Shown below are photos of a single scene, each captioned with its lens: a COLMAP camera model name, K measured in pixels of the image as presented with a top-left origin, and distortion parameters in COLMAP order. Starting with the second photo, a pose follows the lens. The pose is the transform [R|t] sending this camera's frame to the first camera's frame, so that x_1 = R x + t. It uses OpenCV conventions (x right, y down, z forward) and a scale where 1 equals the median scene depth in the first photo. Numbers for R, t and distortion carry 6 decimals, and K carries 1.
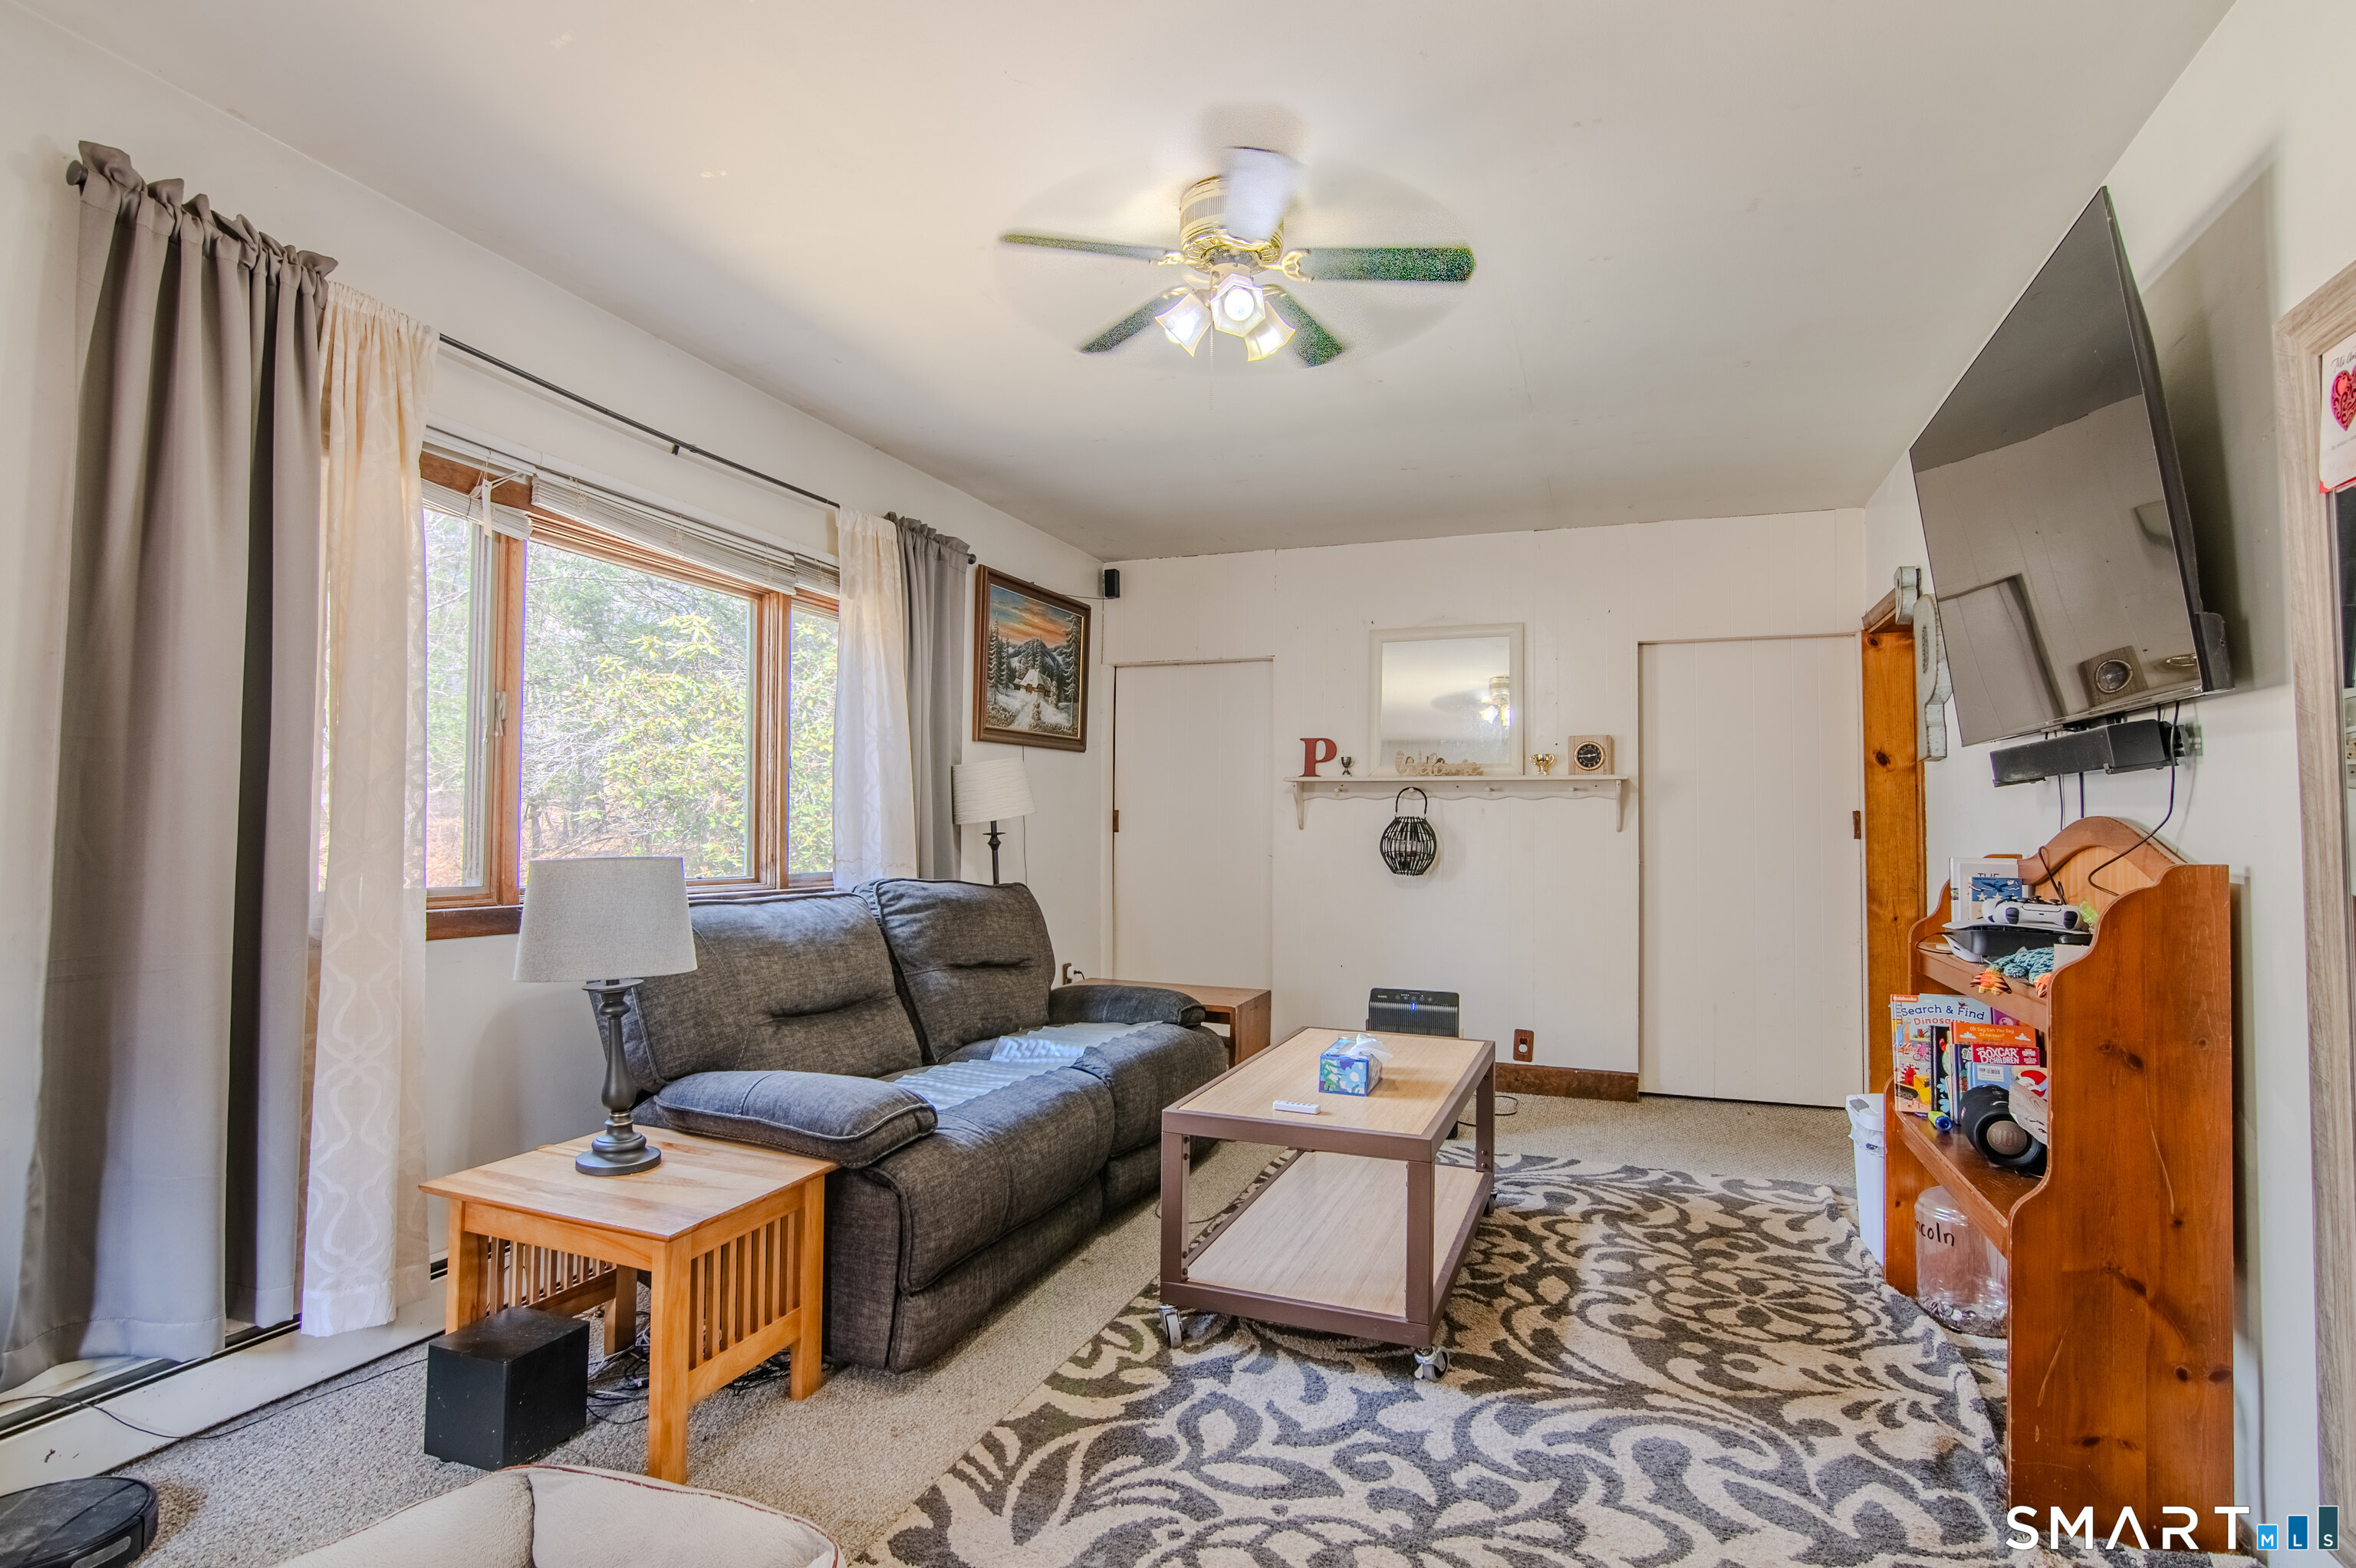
lens RADIAL K [[1129.2, 0, 1169.3], [0, 1129.2, 786.2], [0, 0, 1]] dist [-0.025427, 0.002049]
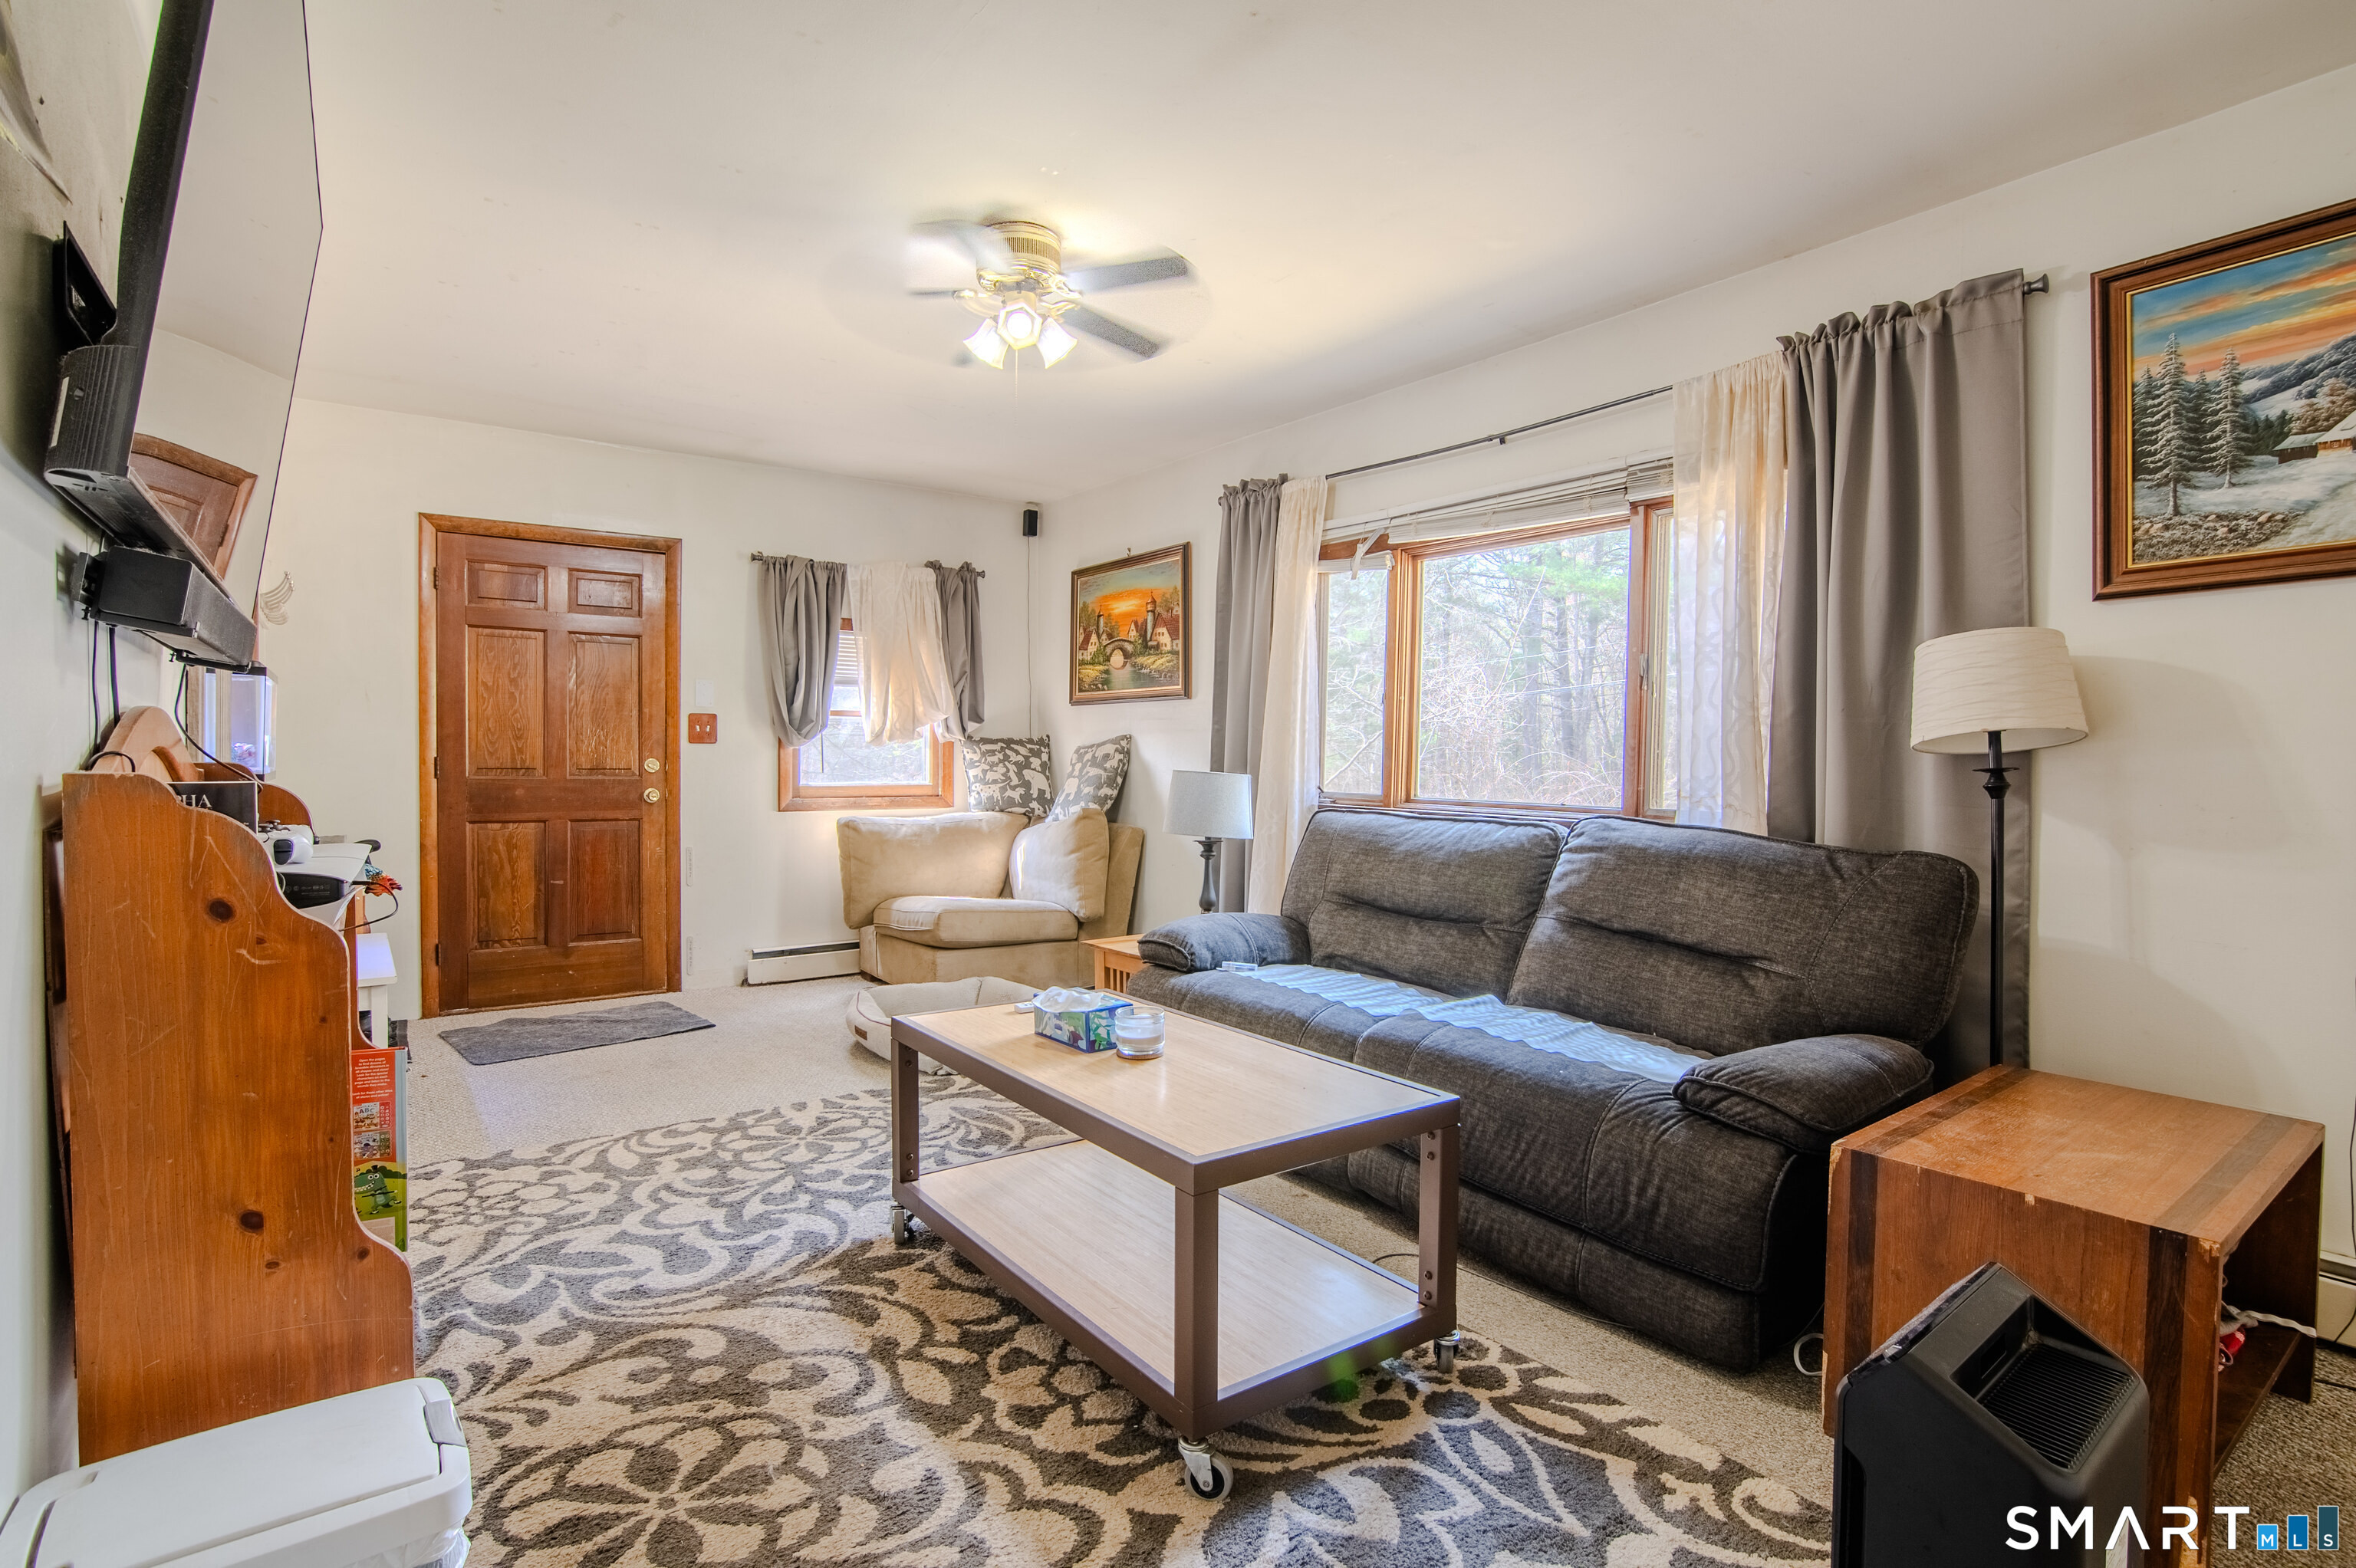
lens RADIAL K [[1129.2, 0, 1174.5], [0, 1129.2, 777.9], [0, 0, 1]] dist [-0.025427, 0.002049]
pose [[-0.522204, -0.000750, -0.852820, 0.987660], [0.015578, 0.999824, -0.010418, 0.084055], [0.852678, -0.018726, -0.522101, 1.724333]]
